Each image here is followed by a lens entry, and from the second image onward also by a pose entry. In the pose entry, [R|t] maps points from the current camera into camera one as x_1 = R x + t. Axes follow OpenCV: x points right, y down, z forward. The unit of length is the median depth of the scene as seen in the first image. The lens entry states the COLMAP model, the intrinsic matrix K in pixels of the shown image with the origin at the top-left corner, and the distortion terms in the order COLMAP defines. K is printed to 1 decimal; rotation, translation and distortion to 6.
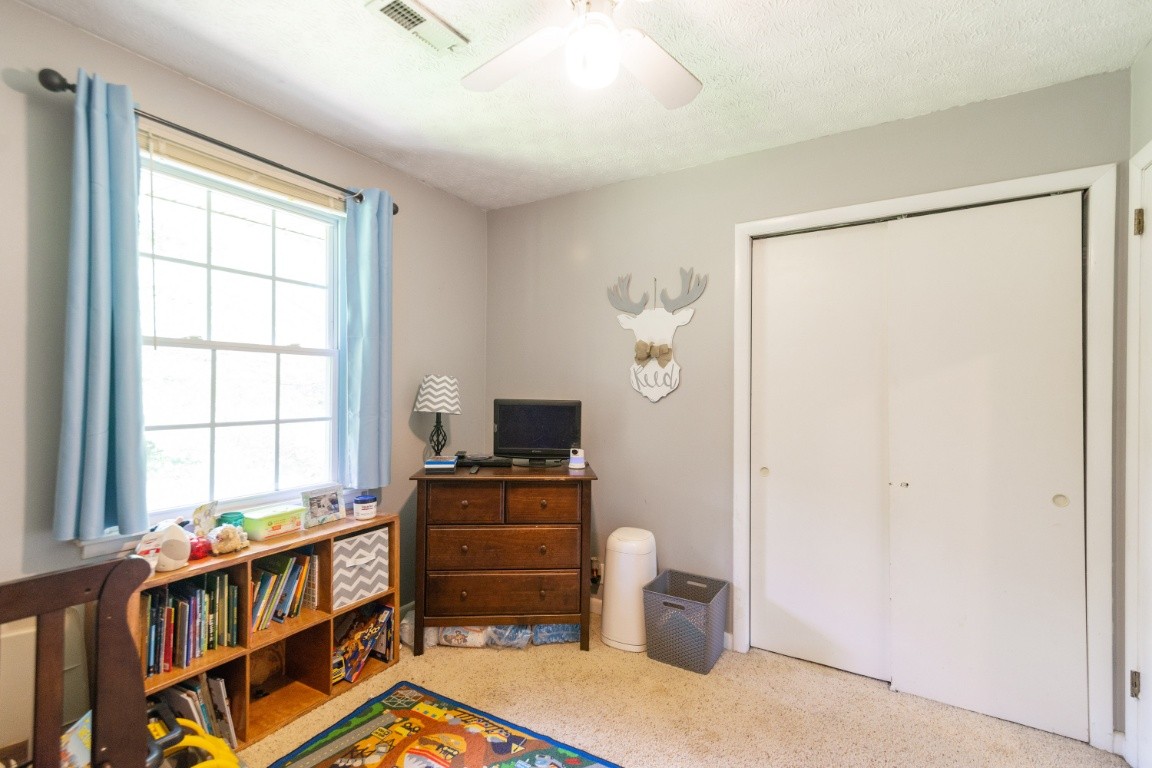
lens RADIAL K [[524.4, 0, 570.2], [0, 524.4, 390.5], [0, 0, 1]] dist [0.015400, -0.000532]
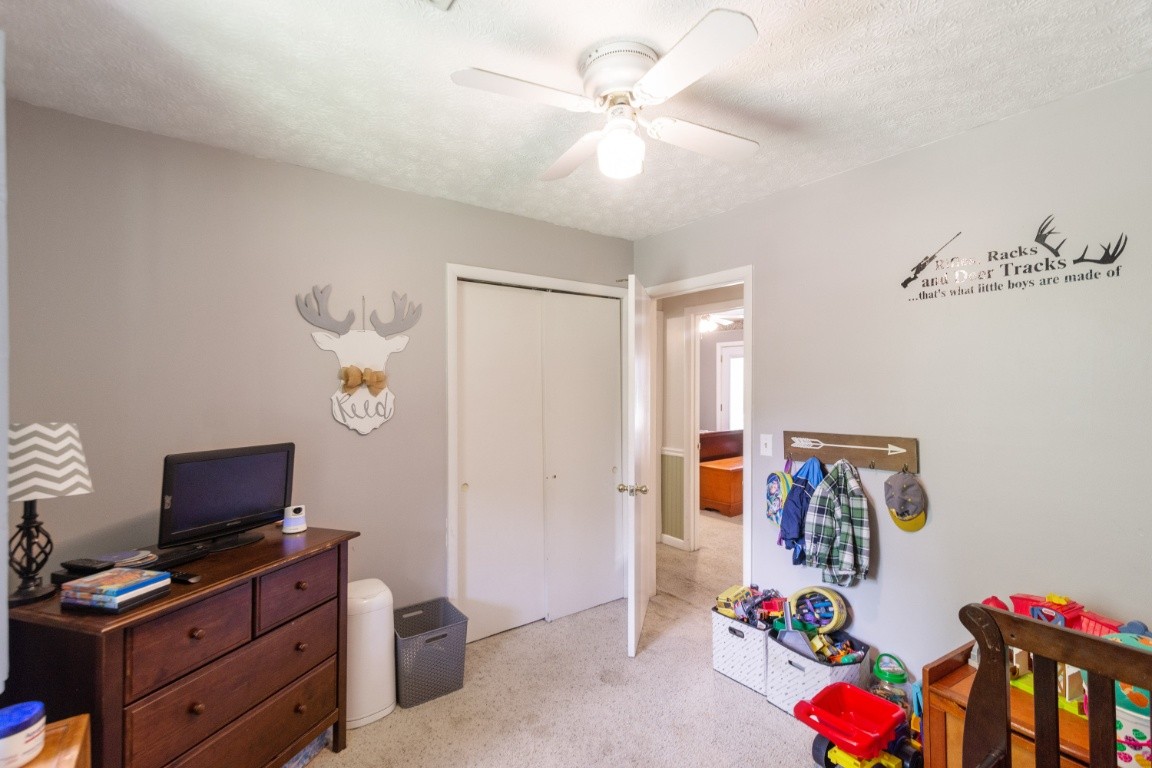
lens RADIAL K [[524.4, 0, 570.2], [0, 524.4, 390.5], [0, 0, 1]] dist [0.015400, -0.000532]
pose [[0.364311, -0.019588, 0.931071, -0.556144], [0.008677, 0.999807, 0.017639, -0.067318], [-0.931237, 0.001653, 0.364410, 0.351240]]
